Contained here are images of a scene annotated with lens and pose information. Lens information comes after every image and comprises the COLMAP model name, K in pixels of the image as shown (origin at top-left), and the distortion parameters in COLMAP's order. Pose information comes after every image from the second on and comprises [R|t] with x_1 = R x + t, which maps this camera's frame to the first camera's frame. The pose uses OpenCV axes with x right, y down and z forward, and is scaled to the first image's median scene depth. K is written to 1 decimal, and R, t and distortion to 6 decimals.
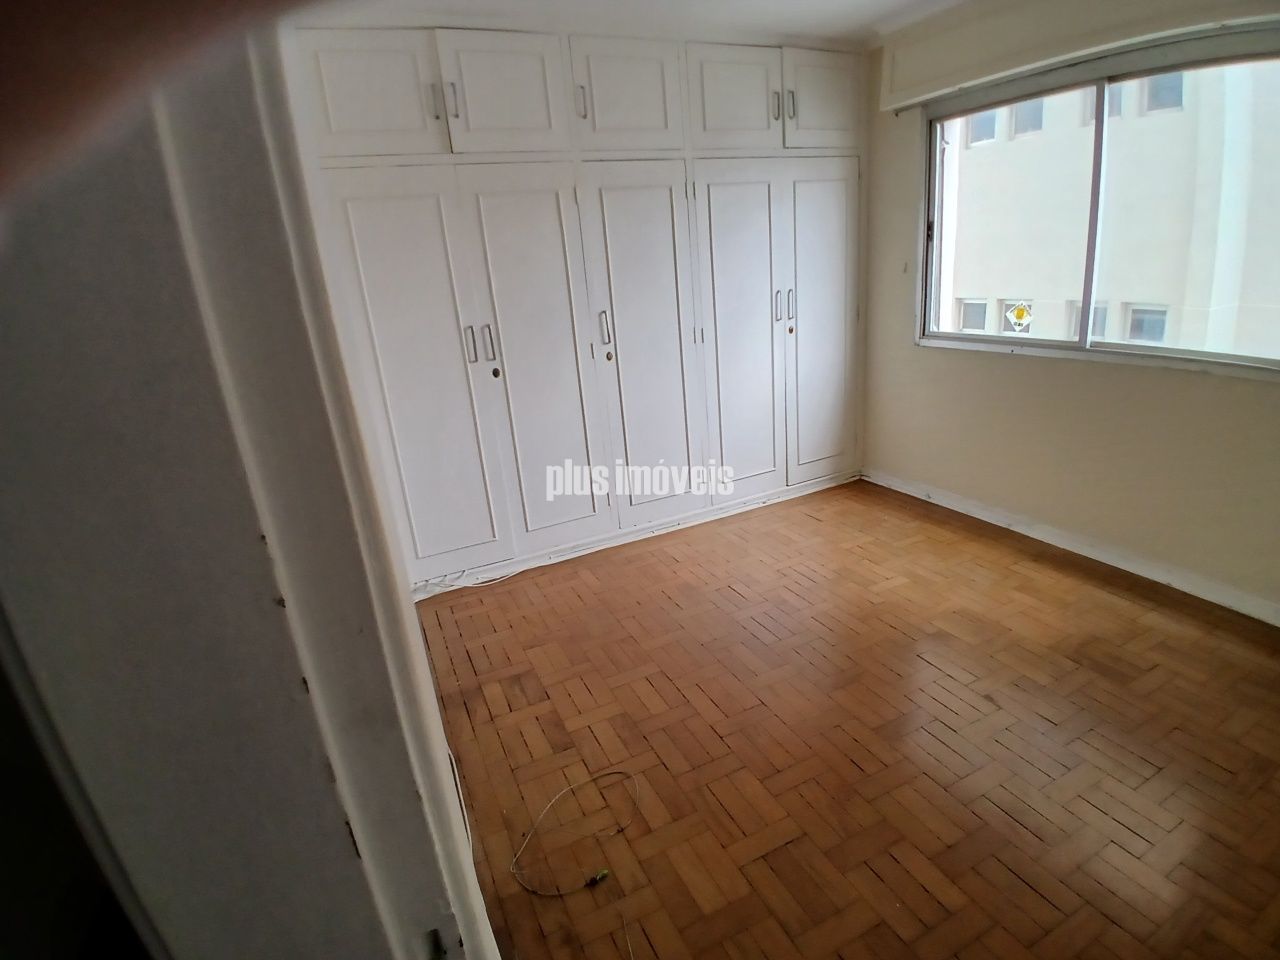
lens RADIAL K [[637.3, 0, 654.5], [0, 637.3, 461.3], [0, 0, 1]] dist [0.015310, -0.055197]
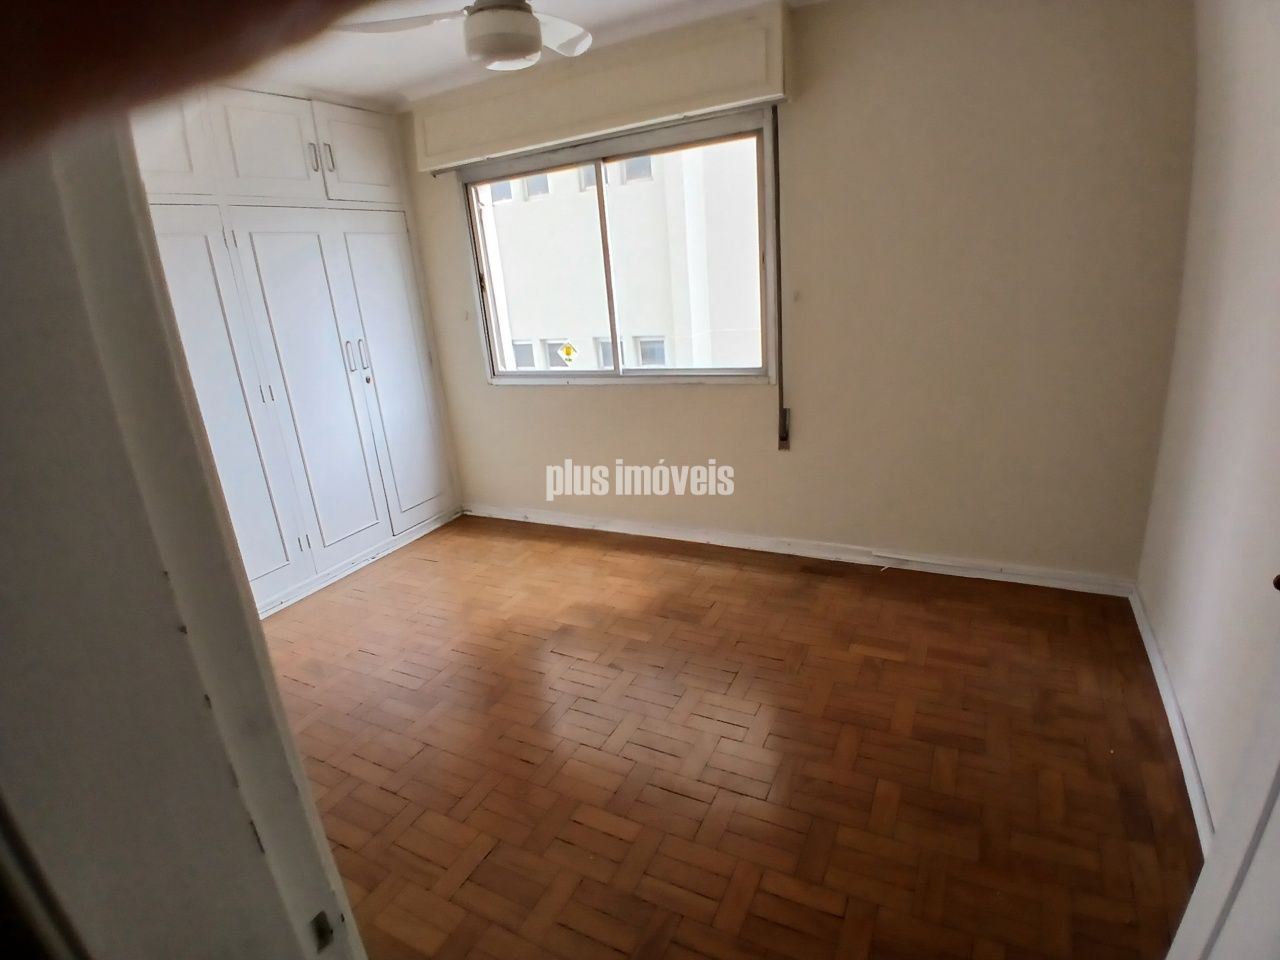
lens RADIAL K [[629.8, 0, 640.0], [0, 629.8, 480.0], [0, 0, 1]] dist [0.000274, -0.040001]
pose [[0.801951, -0.169406, 0.572866, -0.038681], [0.190799, 0.981357, 0.023107, 0.005345], [-0.566101, 0.090772, 0.819323, -0.028663]]
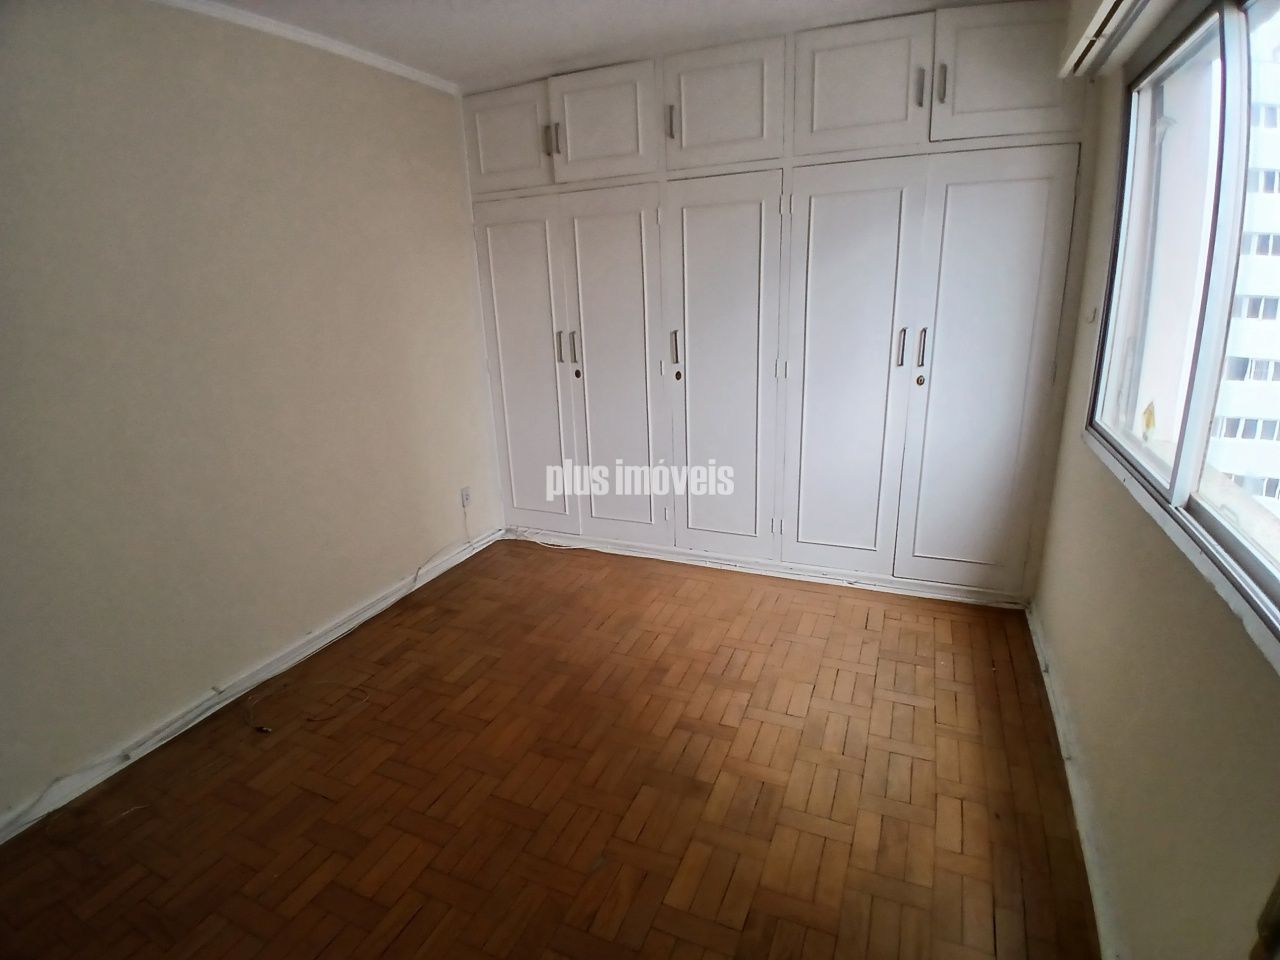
lens RADIAL K [[629.8, 0, 640.0], [0, 629.8, 480.0], [0, 0, 1]] dist [0.000274, -0.040001]
pose [[0.660825, 0.277109, -0.697511, 0.653579], [-0.239783, 0.958589, 0.153659, -0.152943], [0.711206, 0.065710, 0.699906, 0.292191]]
